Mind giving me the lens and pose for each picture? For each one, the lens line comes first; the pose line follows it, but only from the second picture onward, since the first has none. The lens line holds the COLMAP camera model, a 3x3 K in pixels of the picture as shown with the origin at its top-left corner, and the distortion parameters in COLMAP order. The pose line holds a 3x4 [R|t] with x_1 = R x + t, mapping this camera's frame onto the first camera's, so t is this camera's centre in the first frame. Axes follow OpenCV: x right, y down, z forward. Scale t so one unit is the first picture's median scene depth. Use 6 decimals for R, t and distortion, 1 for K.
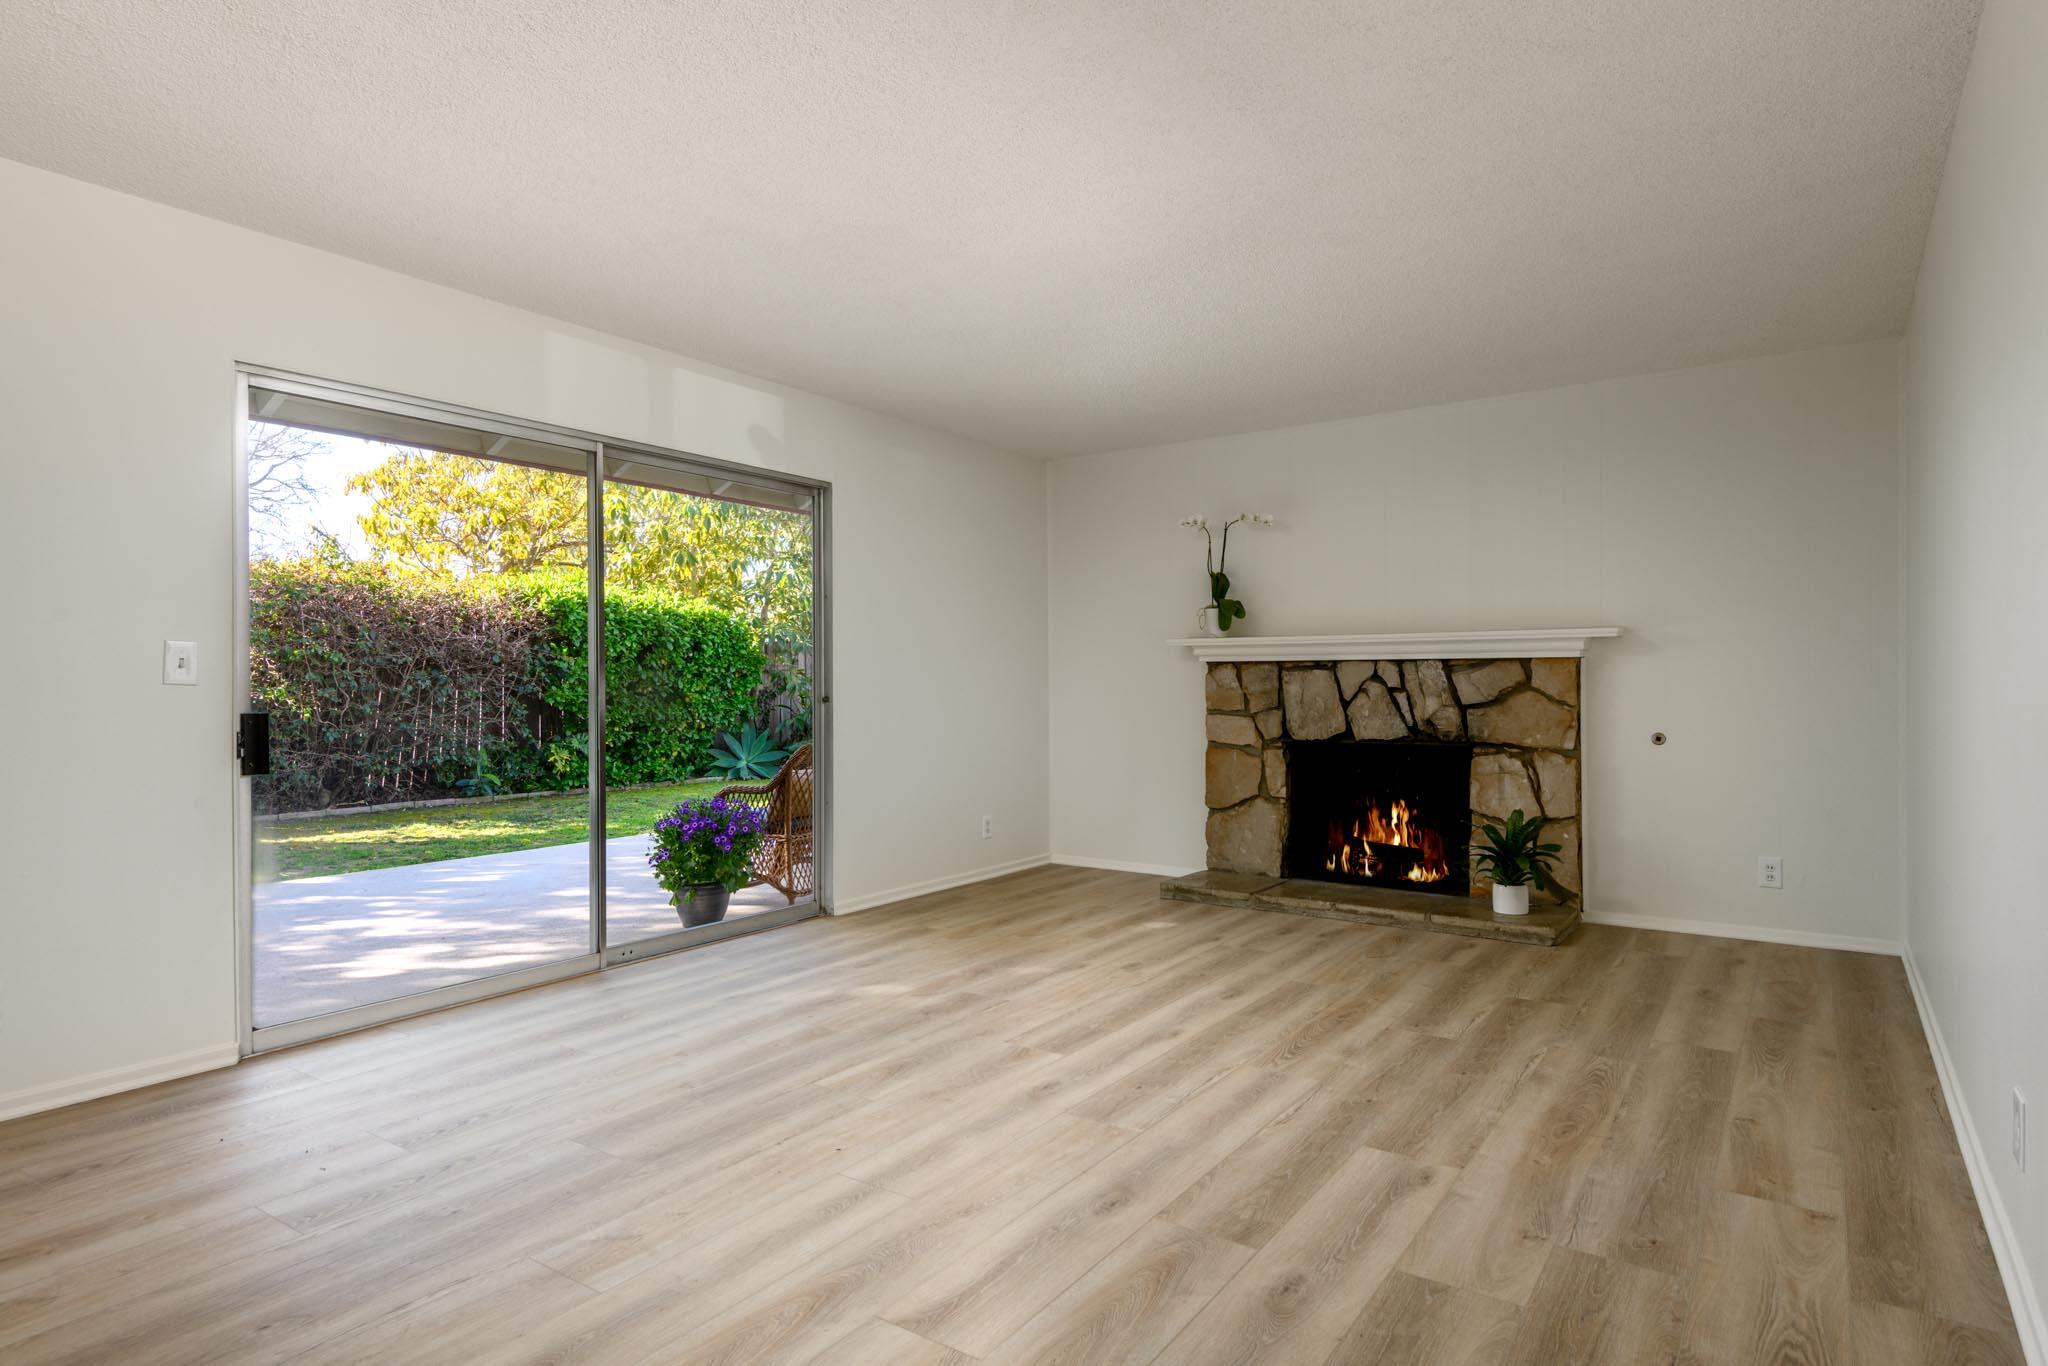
lens RADIAL K [[1107.3, 0, 1022.9], [0, 1107.3, 678.1], [0, 0, 1]] dist [0.022844, -0.002477]
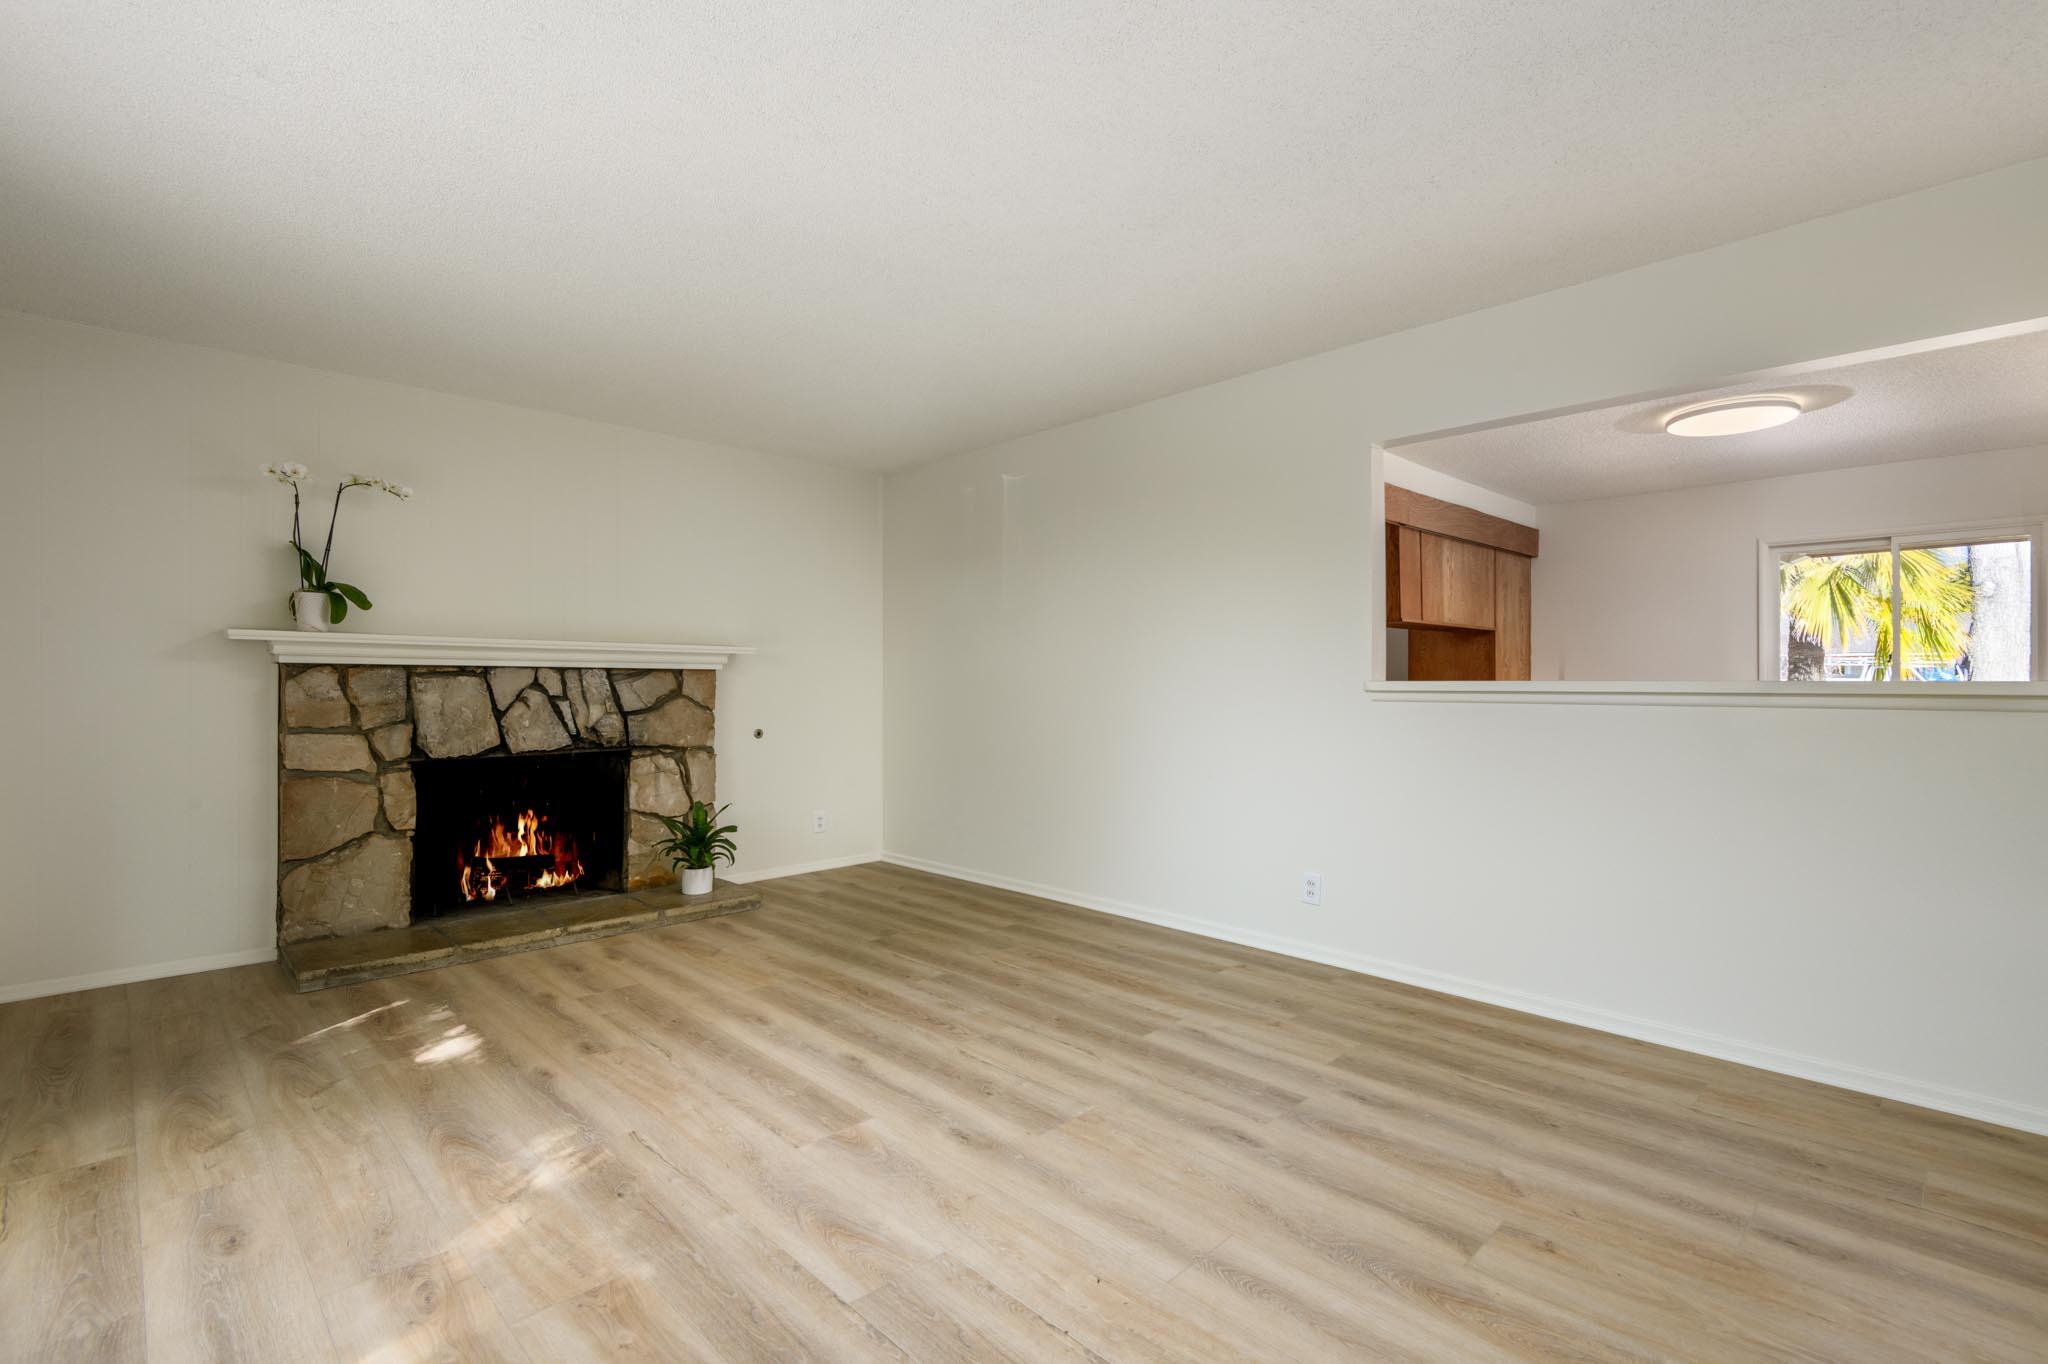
lens RADIAL K [[943.2, 0, 1021.8], [0, 943.2, 689.9], [0, 0, 1]] dist [0.032751, -0.001543]
pose [[0.187660, -0.006206, 0.982214, -0.442649], [-0.008940, 0.999928, 0.008026, -0.007680], [-0.982193, -0.010288, 0.187591, 0.476377]]
